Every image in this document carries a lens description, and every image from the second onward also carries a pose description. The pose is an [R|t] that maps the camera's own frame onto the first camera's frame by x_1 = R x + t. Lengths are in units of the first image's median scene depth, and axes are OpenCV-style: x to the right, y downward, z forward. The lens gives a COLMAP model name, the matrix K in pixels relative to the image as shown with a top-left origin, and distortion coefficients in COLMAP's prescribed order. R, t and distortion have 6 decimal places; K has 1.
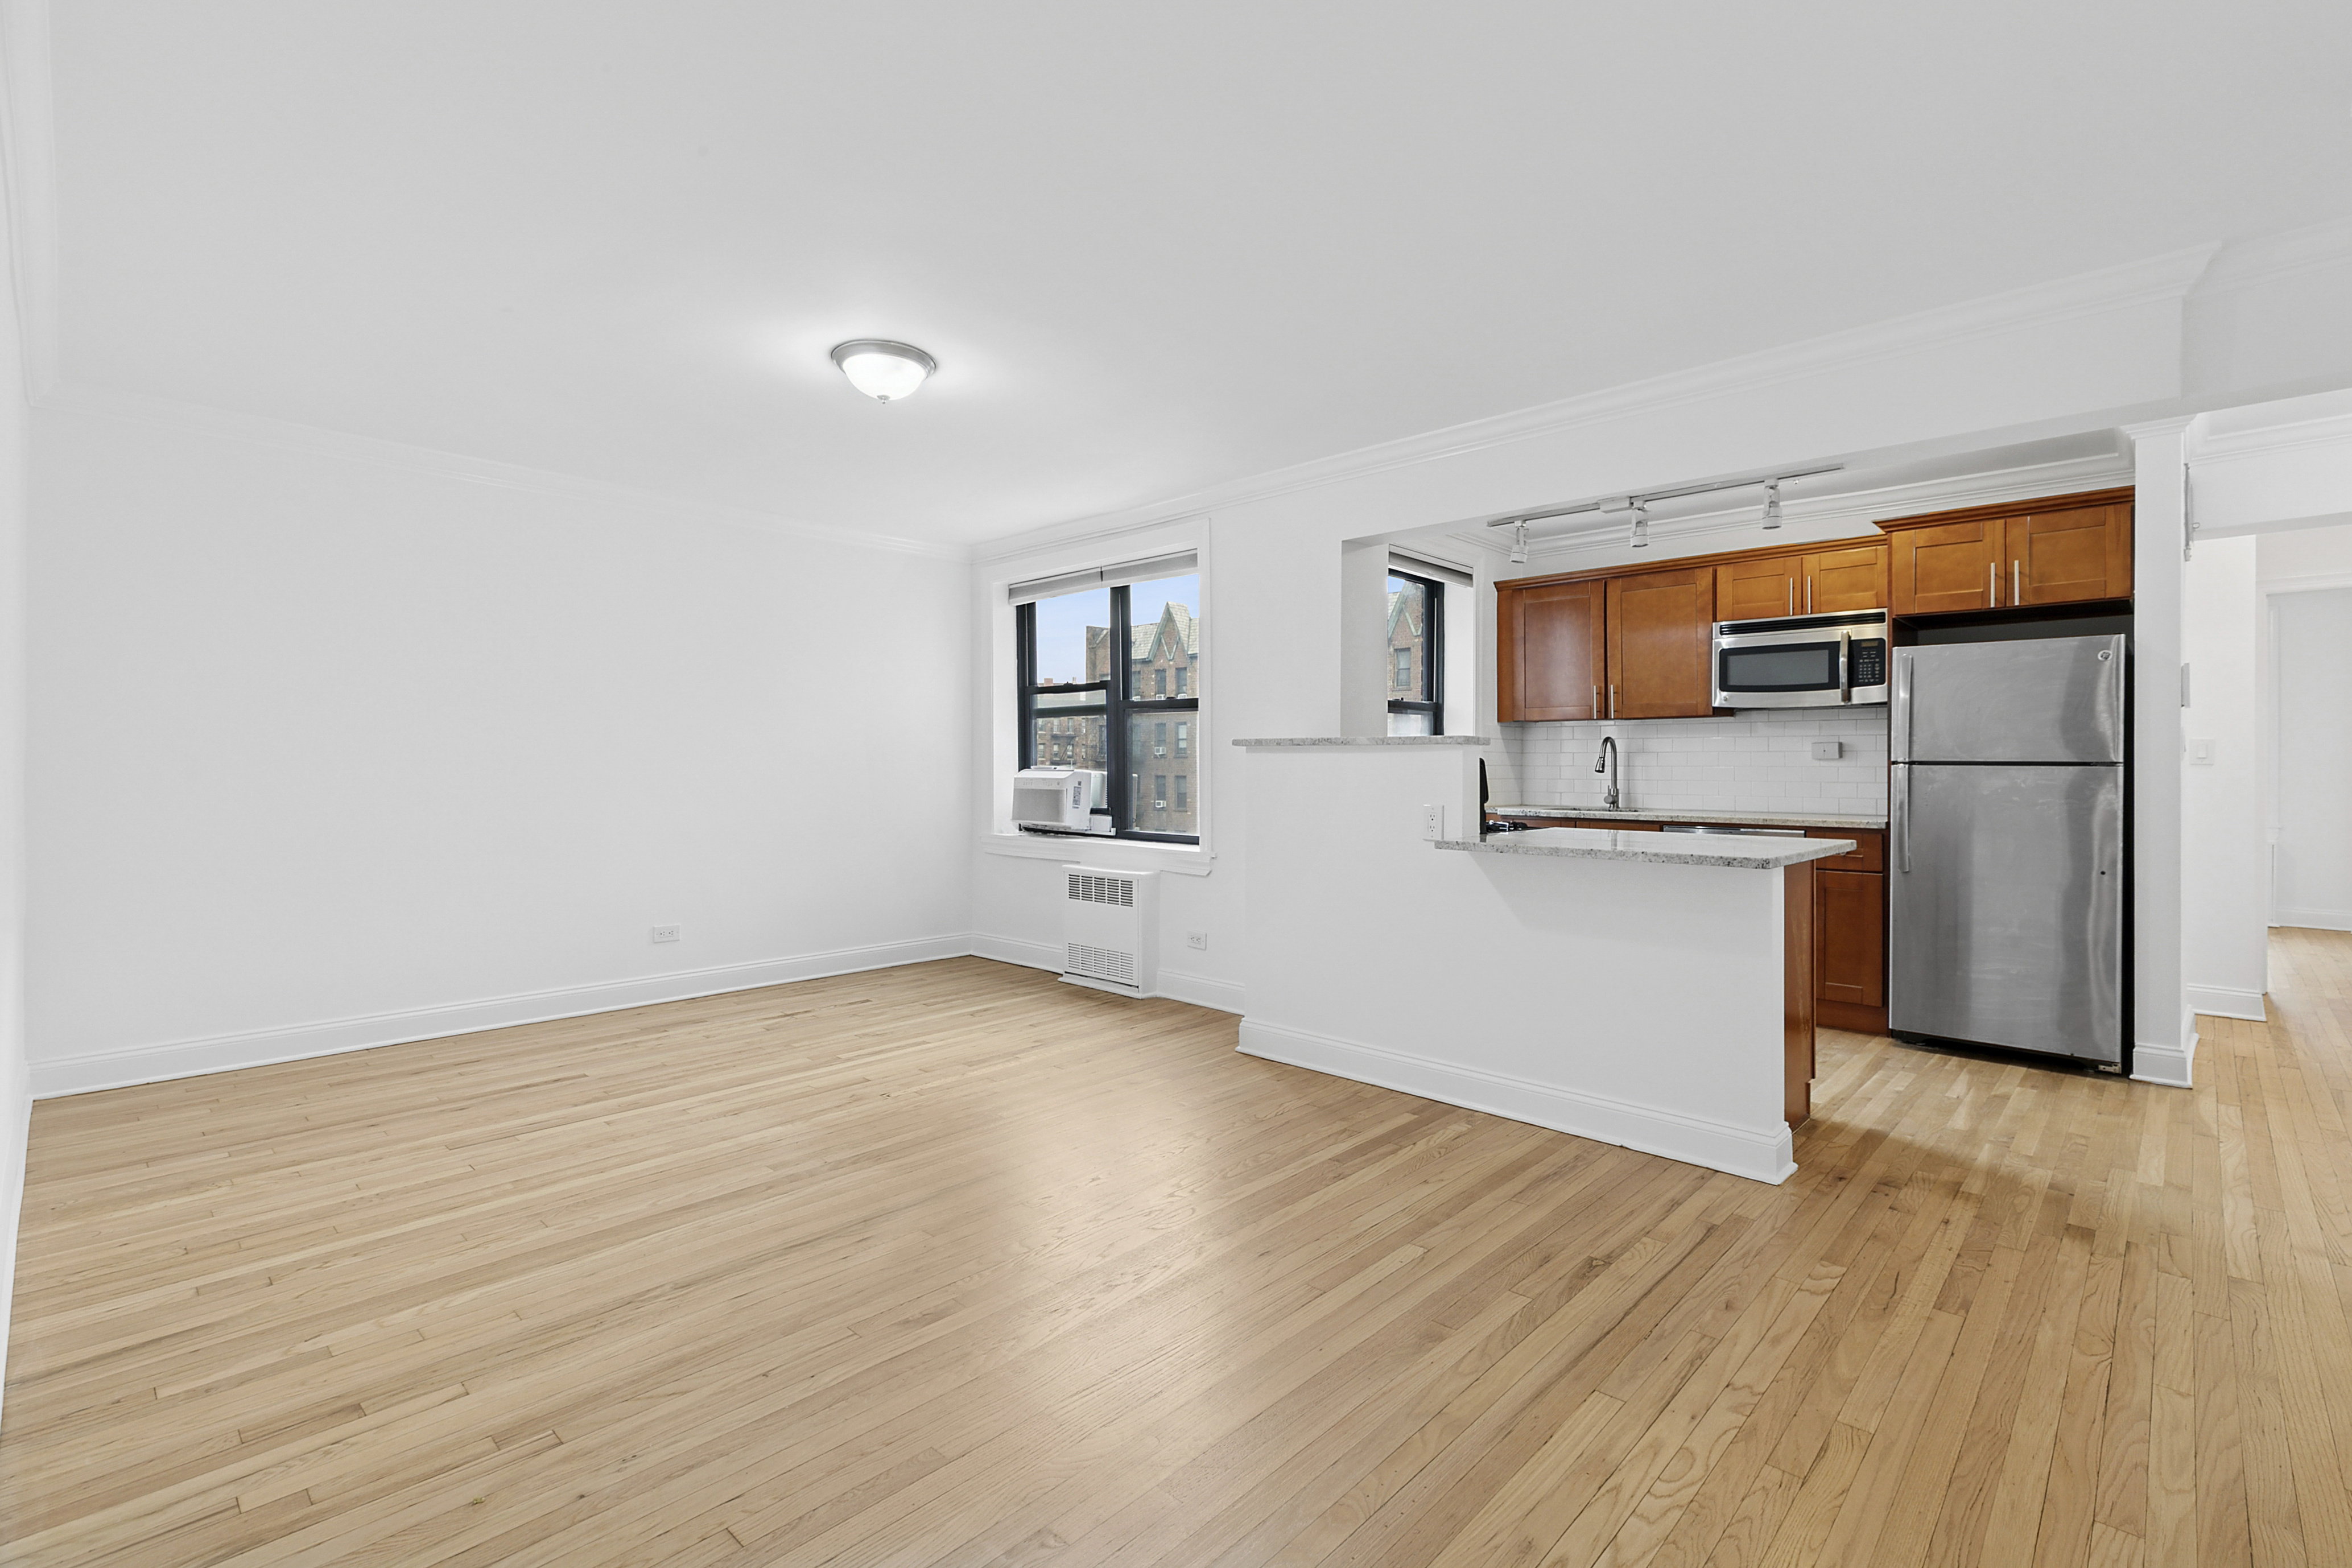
lens RADIAL K [[1062.6, 0, 1187.8], [0, 1062.6, 768.2], [0, 0, 1]] dist [0.007579, 0.001111]
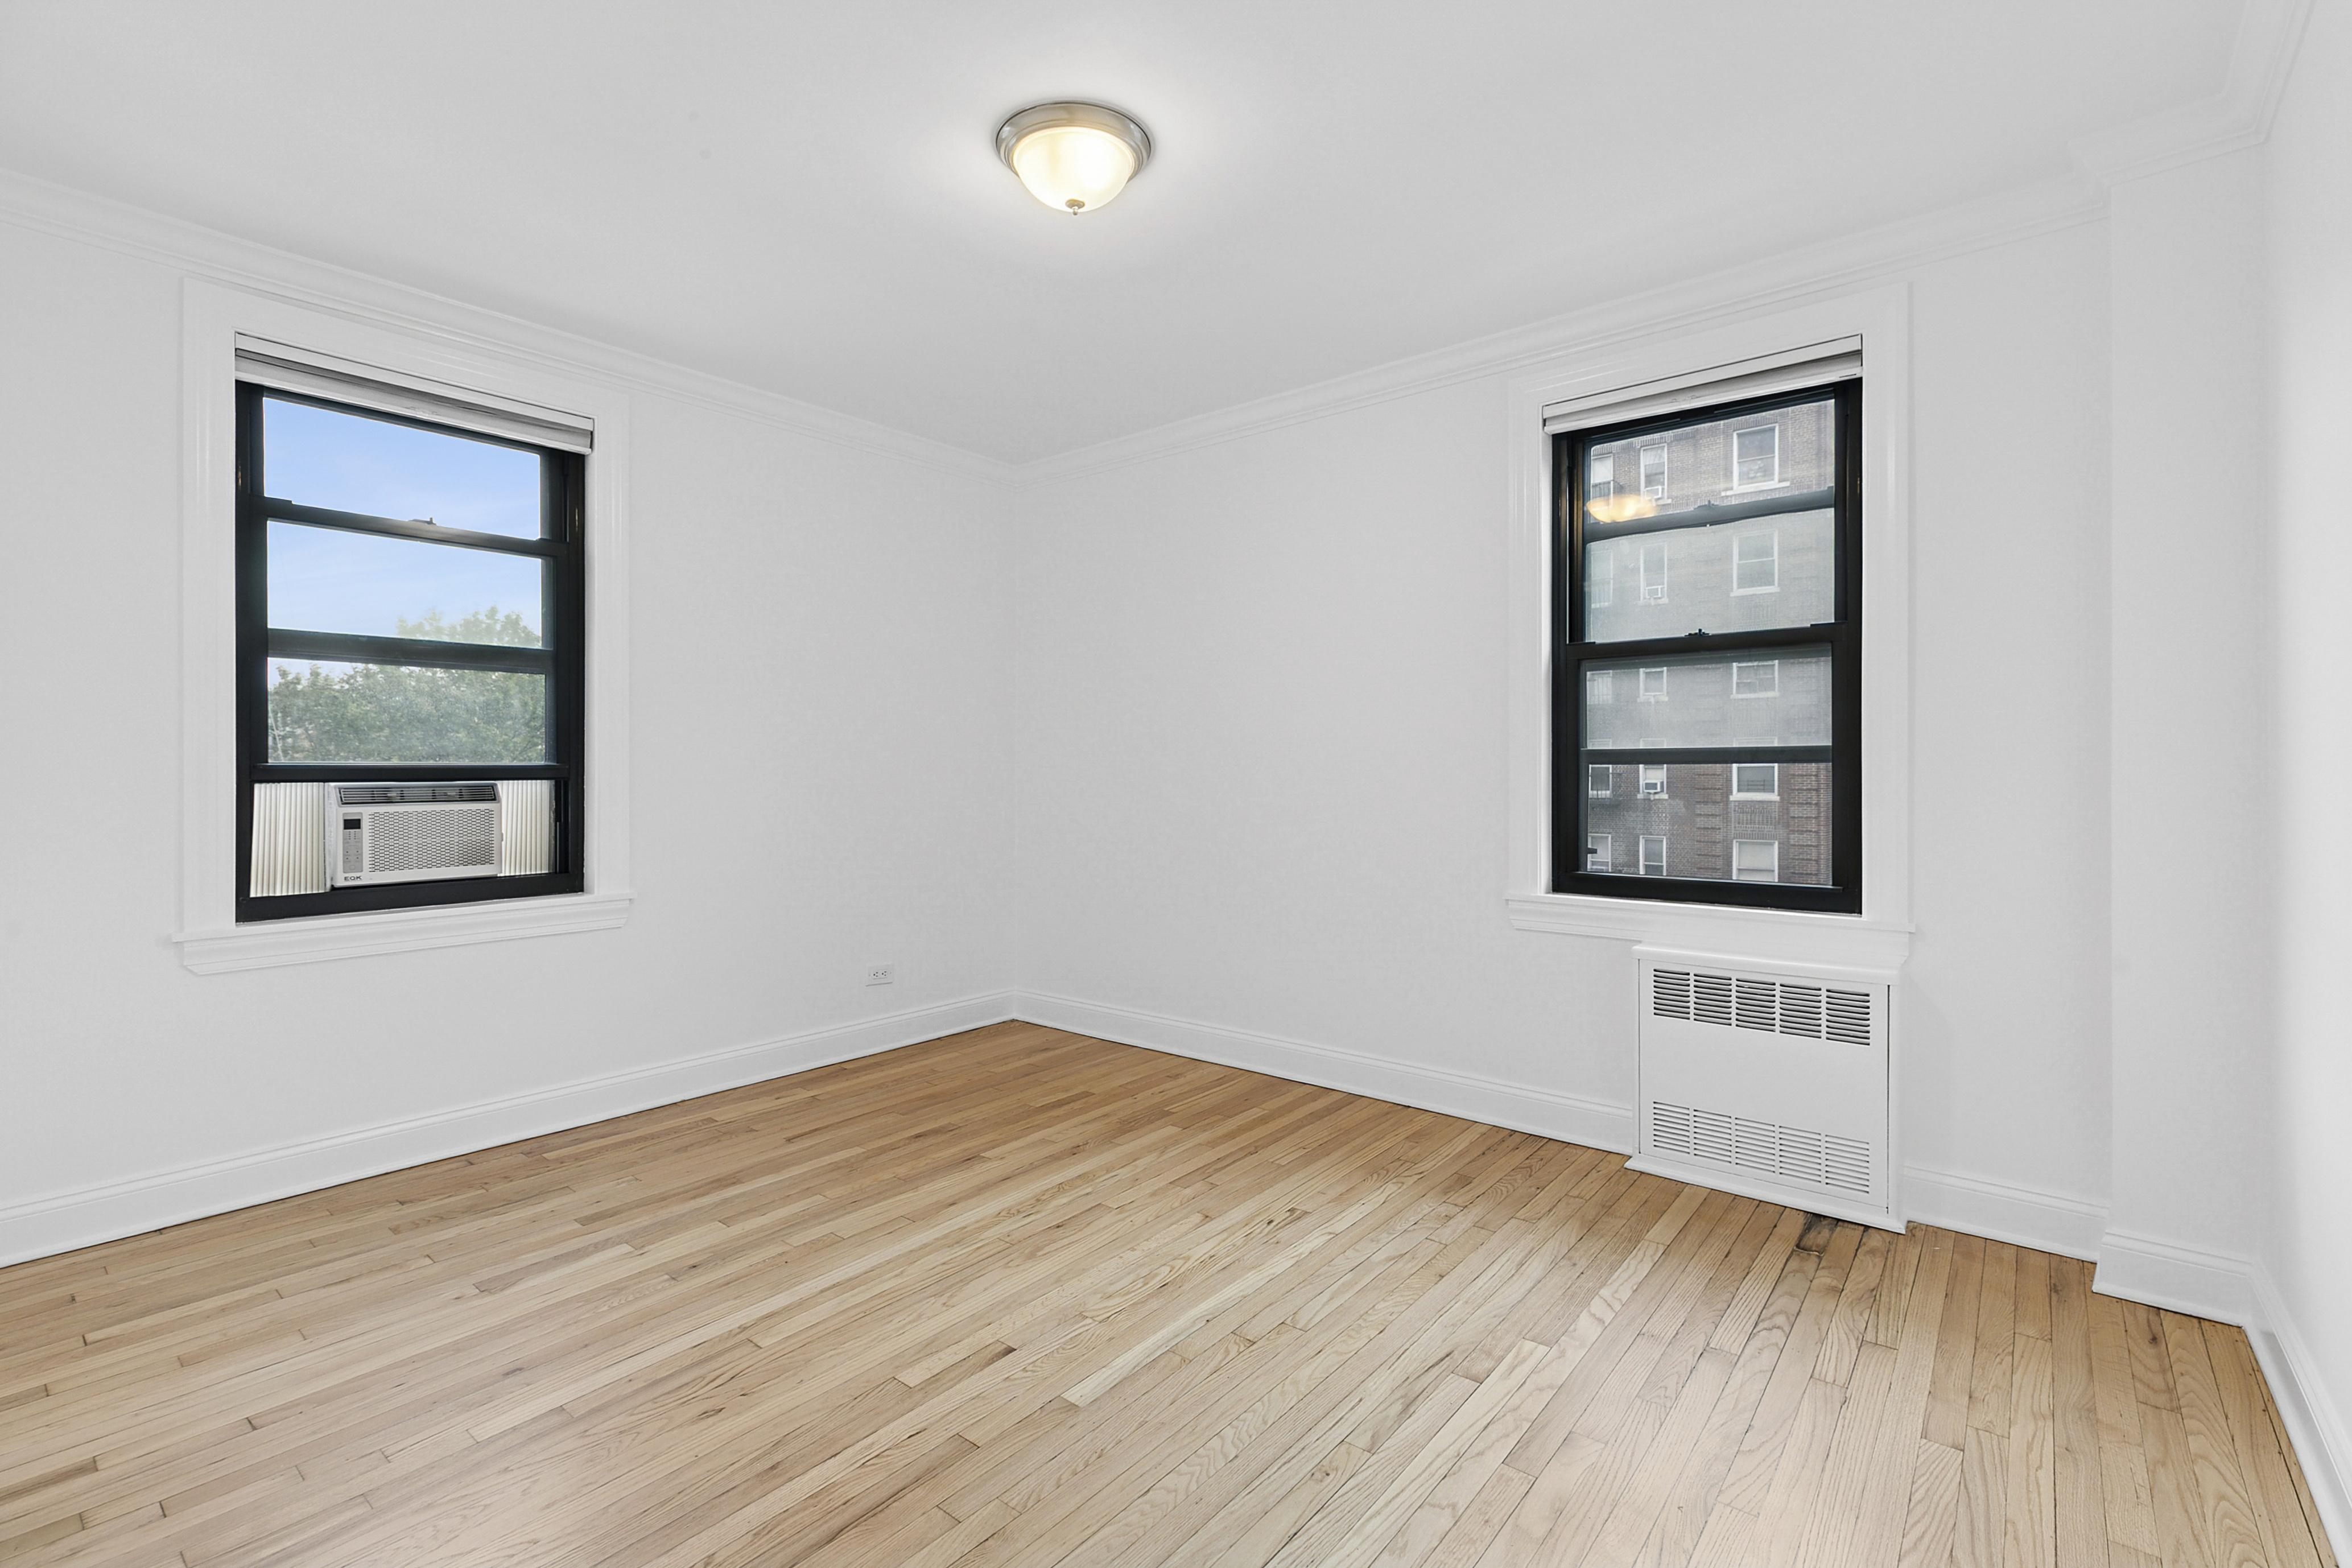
lens RADIAL K [[1062.6, 0, 1174.1], [0, 1062.6, 772.8], [0, 0, 1]] dist [0.007579, 0.001111]
pose [[0.997750, -0.001813, 0.067015, -0.574841], [0.001519, 0.999989, 0.004425, -0.001216], [-0.067022, -0.004313, 0.997742, 0.726641]]
